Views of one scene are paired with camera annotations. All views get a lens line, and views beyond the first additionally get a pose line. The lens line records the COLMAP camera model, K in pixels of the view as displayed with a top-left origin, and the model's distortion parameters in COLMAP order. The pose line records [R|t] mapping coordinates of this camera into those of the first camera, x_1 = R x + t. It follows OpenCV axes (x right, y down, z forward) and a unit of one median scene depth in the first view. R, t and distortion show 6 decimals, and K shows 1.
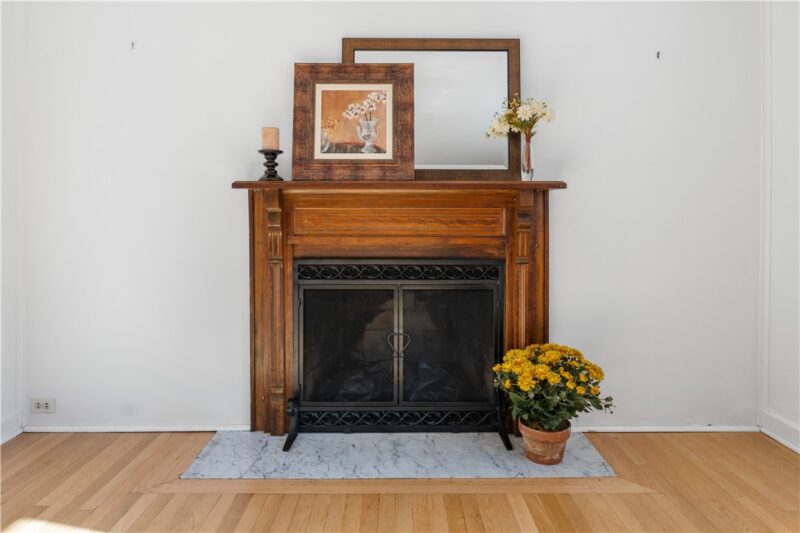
lens RADIAL K [[490.0, 0, 400.1], [0, 490.0, 227.3], [0, 0, 1]] dist [0.019529, -0.000035]
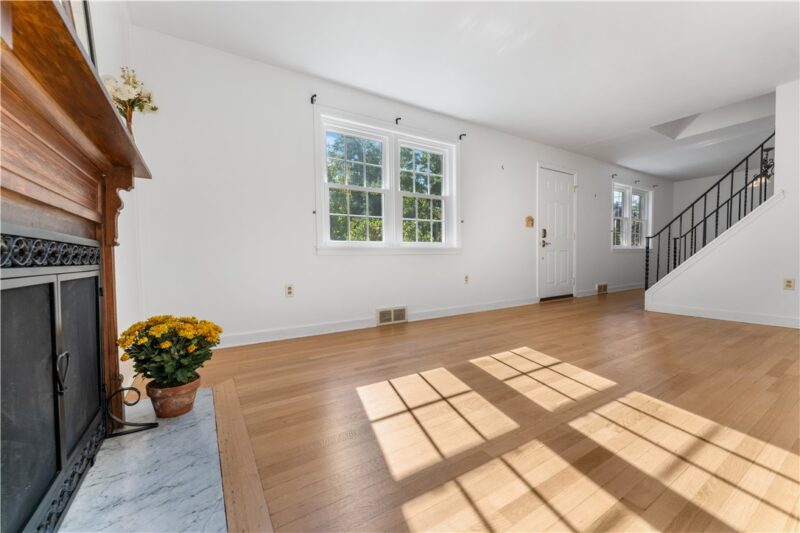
lens RADIAL K [[320.5, 0, 399.9], [0, 320.5, 267.2], [0, 0, 1]] dist [-0.002614, -0.000074]
pose [[-0.526559, -0.023273, 0.849820, -0.523905], [0.012252, 0.999314, 0.034959, 0.093493], [-0.850050, 0.028820, -0.525912, 0.798480]]
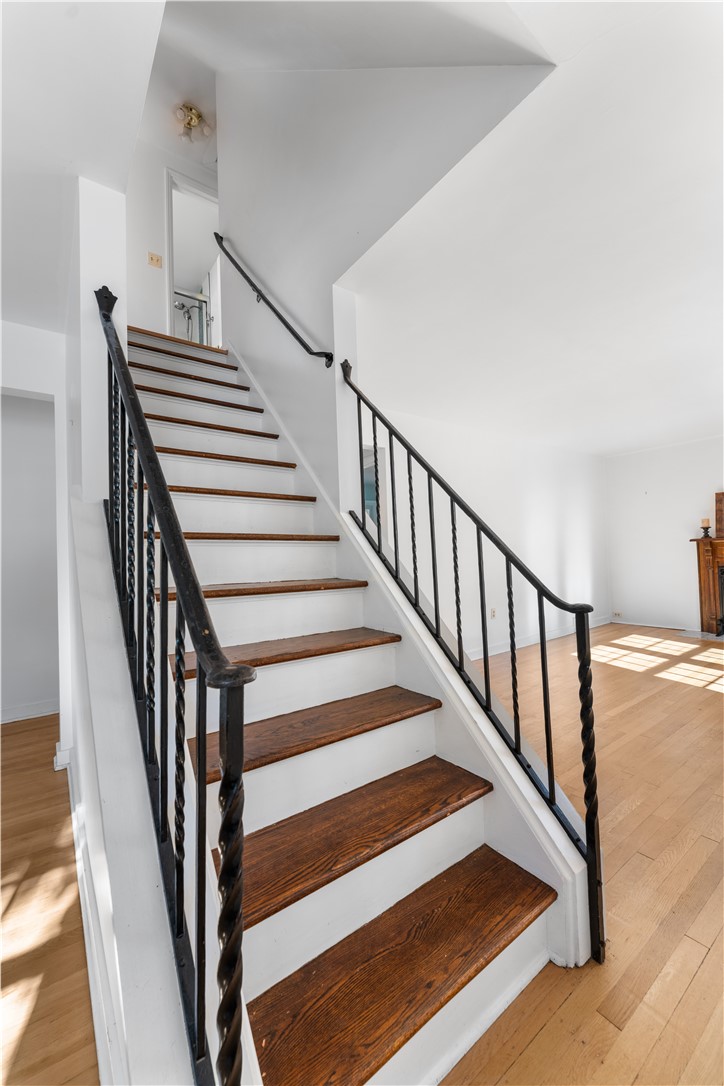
lens RADIAL K [[435.1, 0, 362.1], [0, 435.1, 540.3], [0, 0, 1]] dist [-0.002614, -0.000074]
pose [[0.577671, -0.031649, -0.815656, 0.574325], [0.013815, 0.999484, -0.028998, -0.035810], [0.816153, 0.005483, 0.577810, -1.870395]]
